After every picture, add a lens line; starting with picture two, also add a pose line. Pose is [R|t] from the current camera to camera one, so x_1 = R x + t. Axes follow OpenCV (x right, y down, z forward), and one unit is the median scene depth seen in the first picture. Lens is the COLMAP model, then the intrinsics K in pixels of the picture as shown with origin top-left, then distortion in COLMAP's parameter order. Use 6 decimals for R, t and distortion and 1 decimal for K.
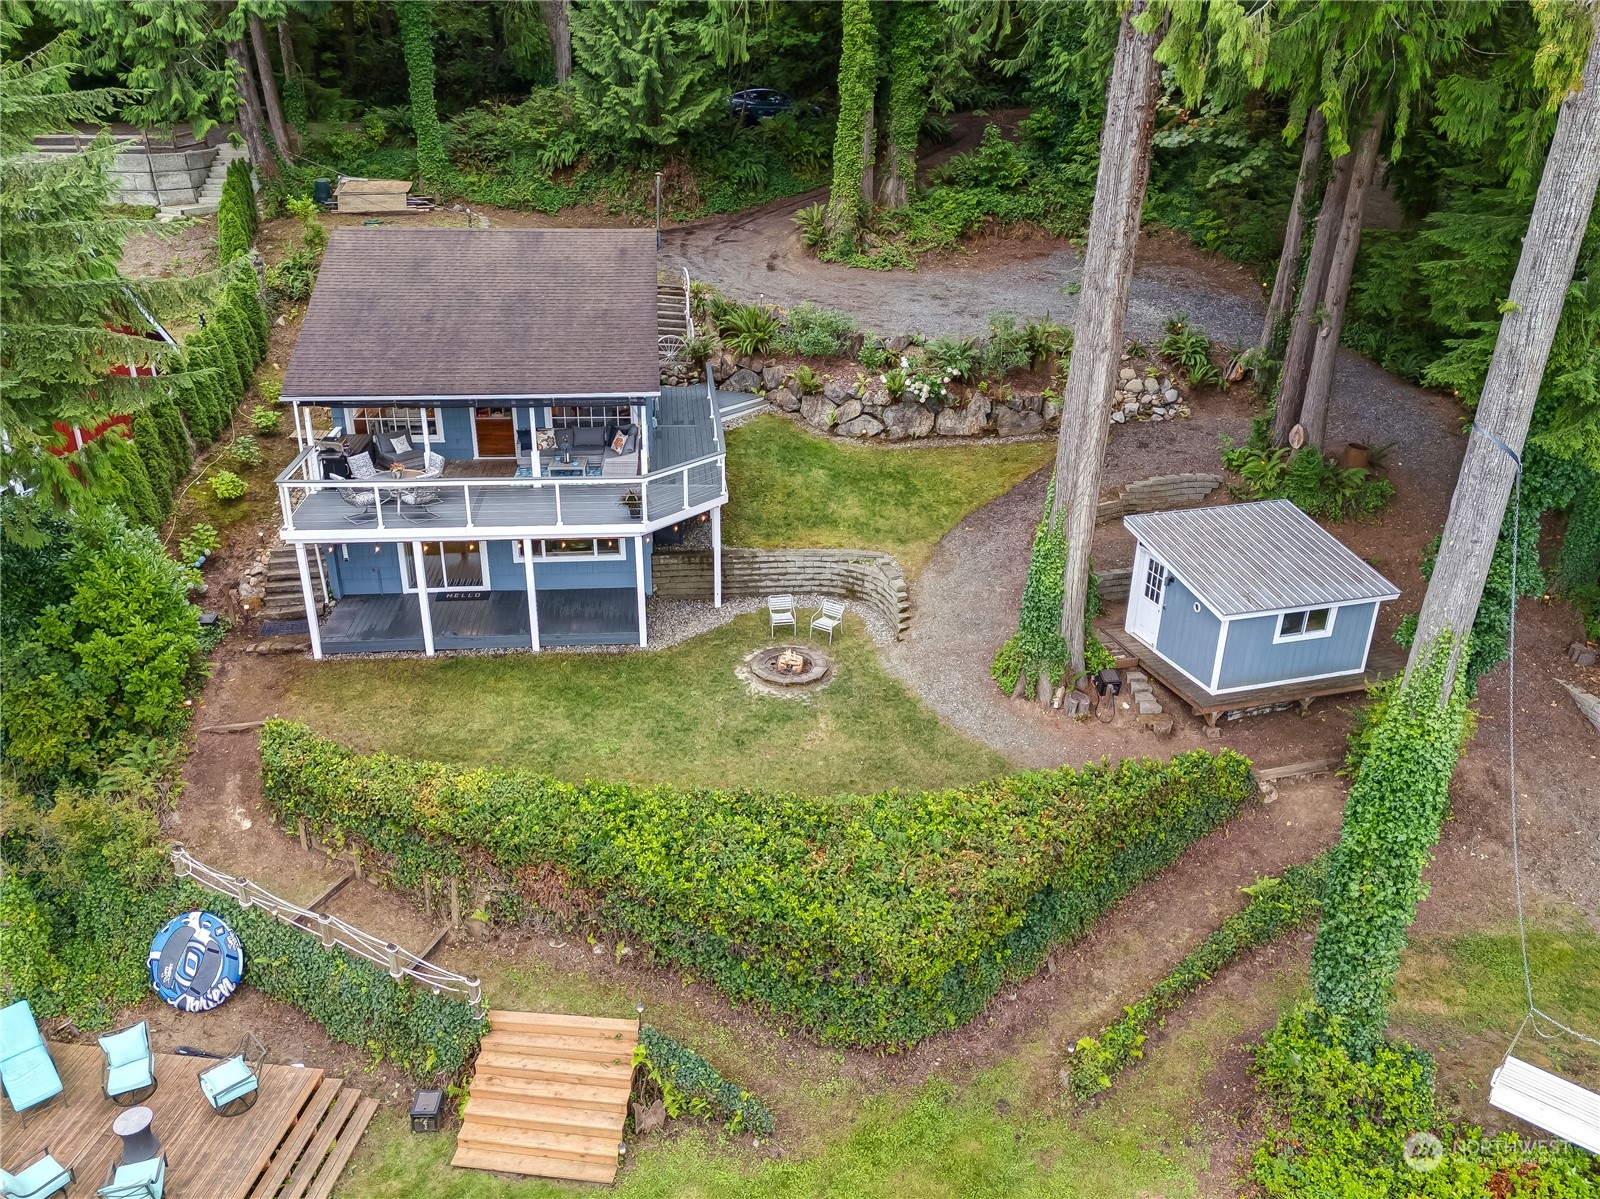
lens RADIAL K [[1174.2, 0, 795.4], [0, 1174.2, 591.5], [0, 0, 1]] dist [0.077112, -0.074145]
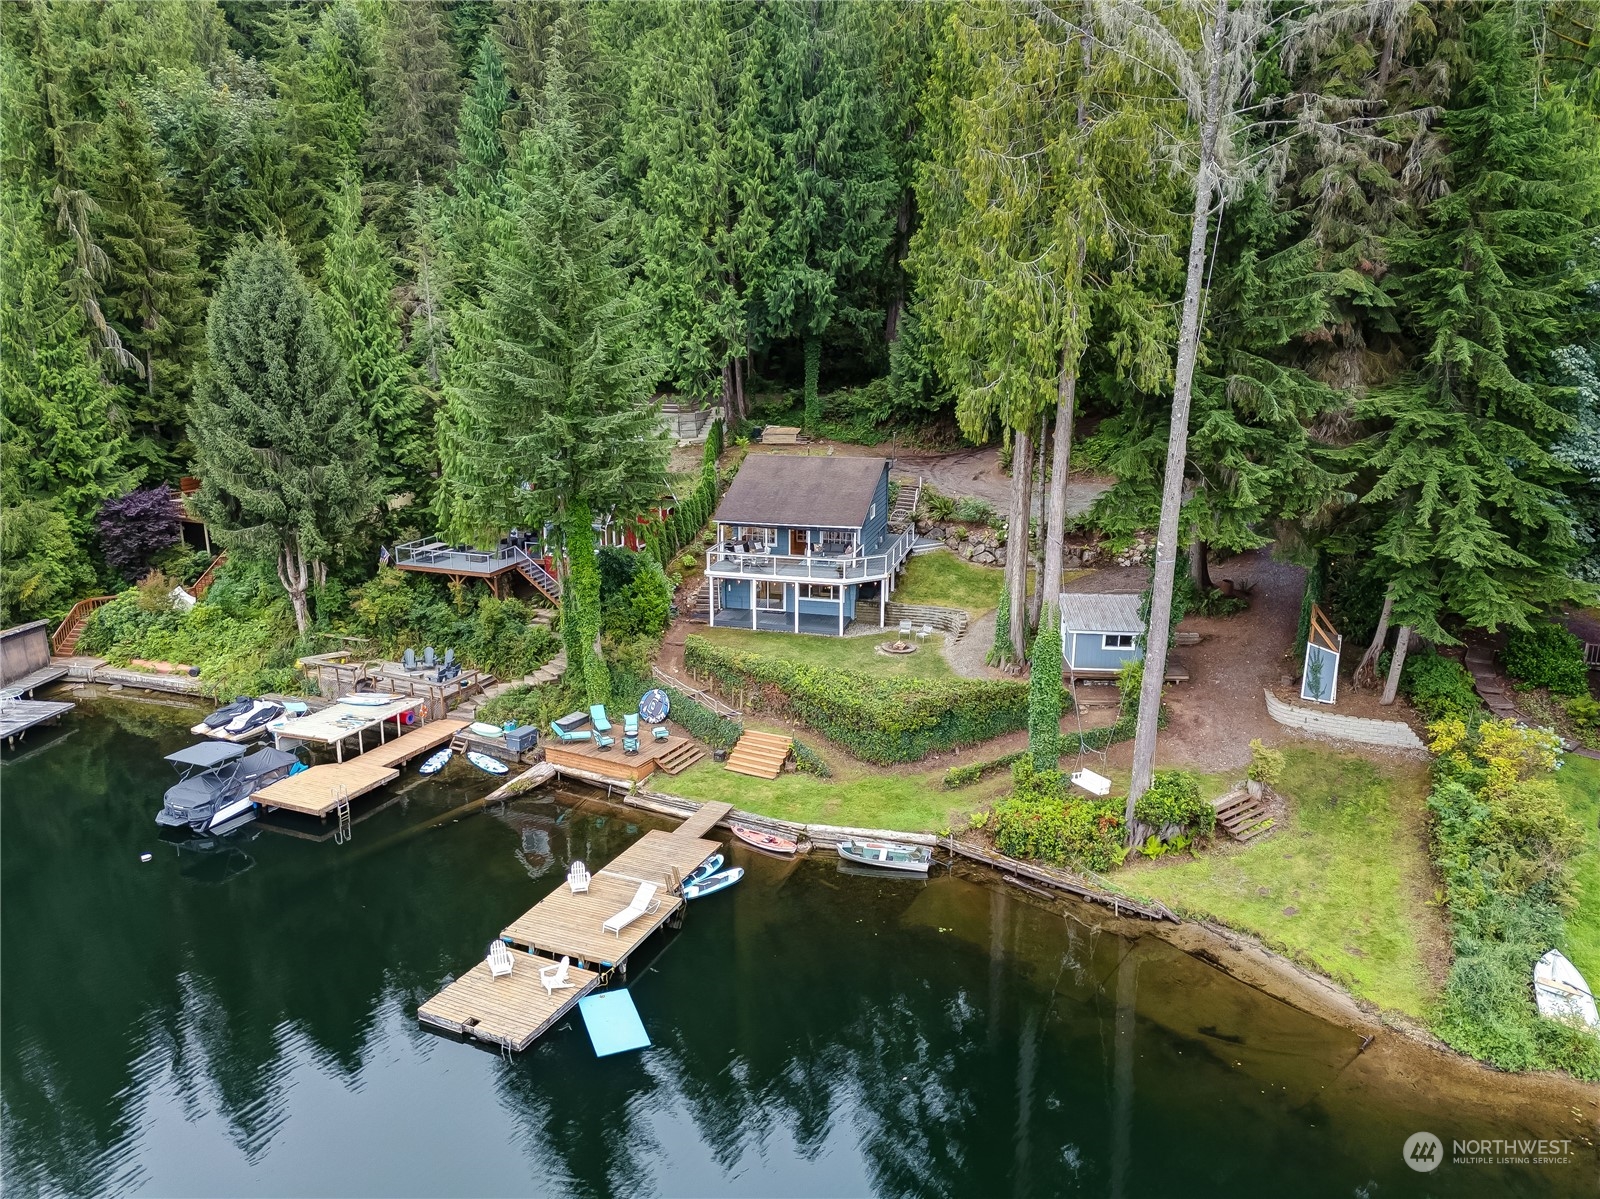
lens RADIAL K [[1171.2, 0, 790.8], [0, 1171.2, 599.0], [0, 0, 1]] dist [0.184987, -0.000223]
pose [[0.931475, 0.076853, -0.355596, 0.544081], [-0.134386, 0.980989, -0.140006, 0.288384], [0.338076, 0.178199, 0.924094, -1.066294]]
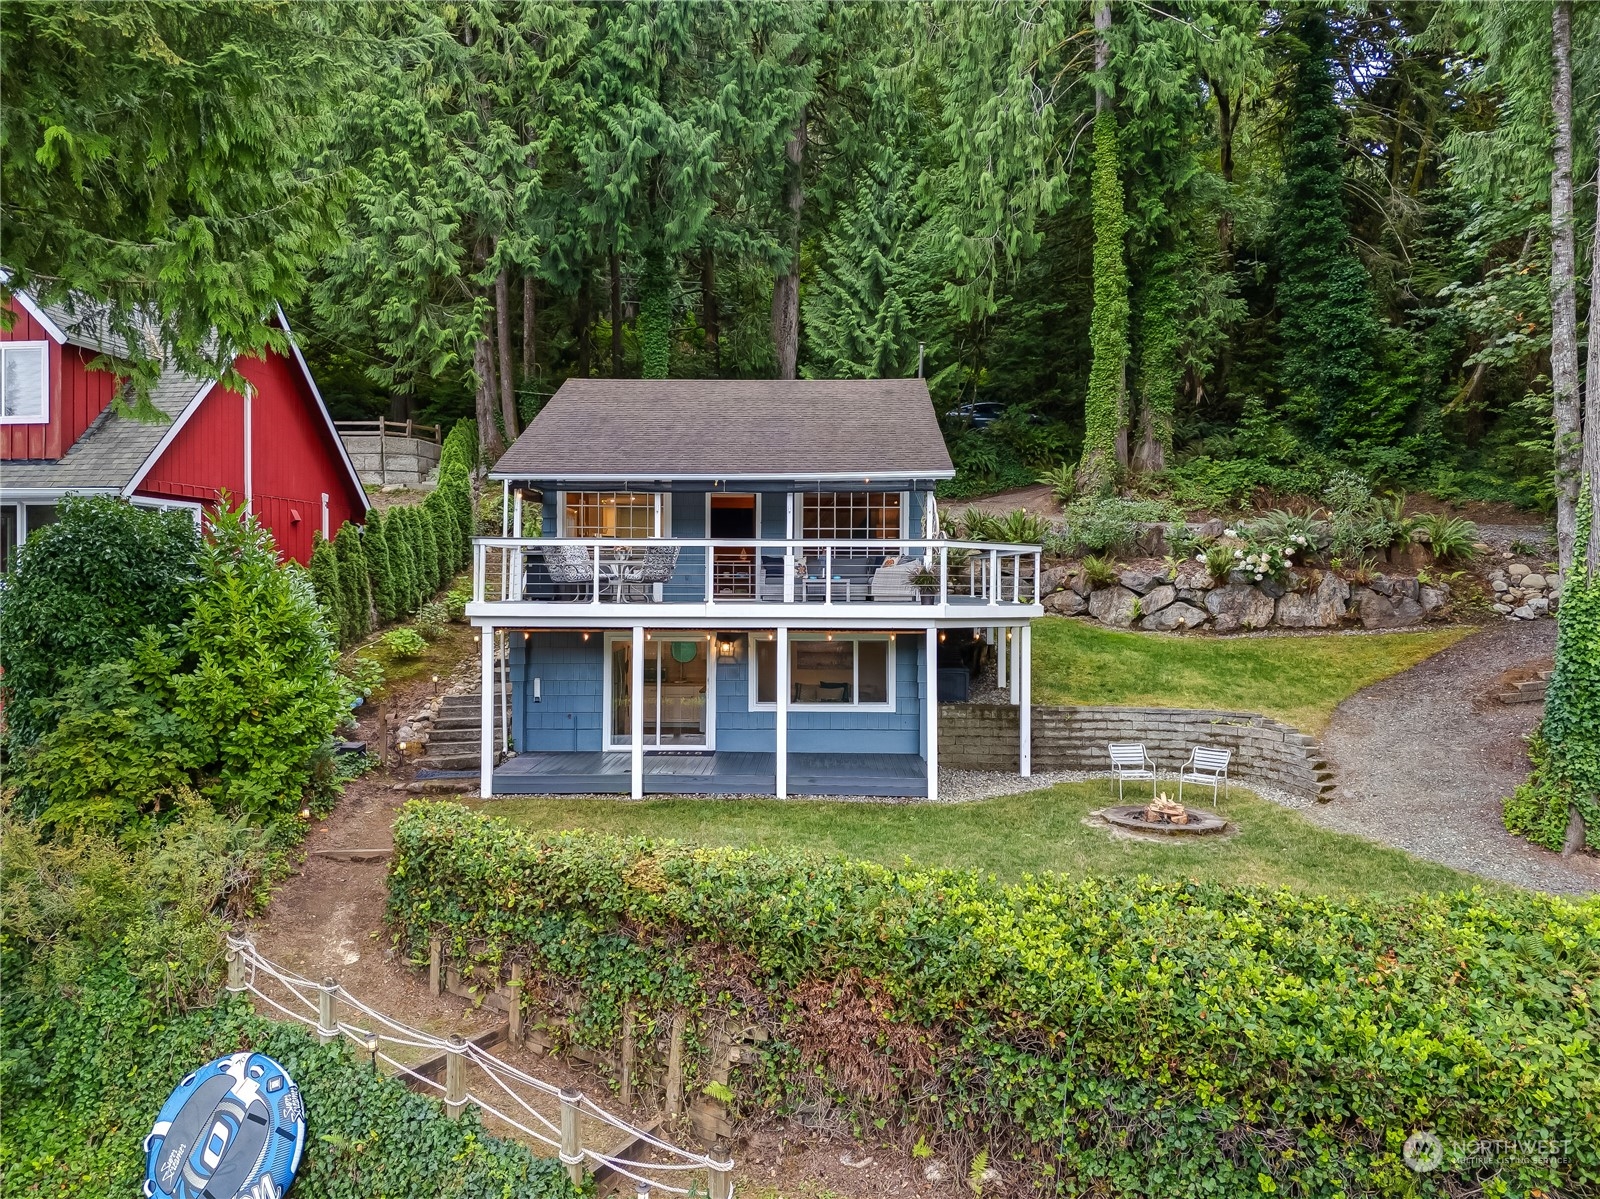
lens RADIAL K [[1174.2, 0, 795.4], [0, 1174.2, 591.5], [0, 0, 1]] dist [0.077112, -0.074145]
pose [[0.992006, -0.009535, -0.125831, -0.114612], [-0.041725, 0.916272, -0.398378, 0.201538], [0.119094, 0.400444, 0.908549, 0.294997]]
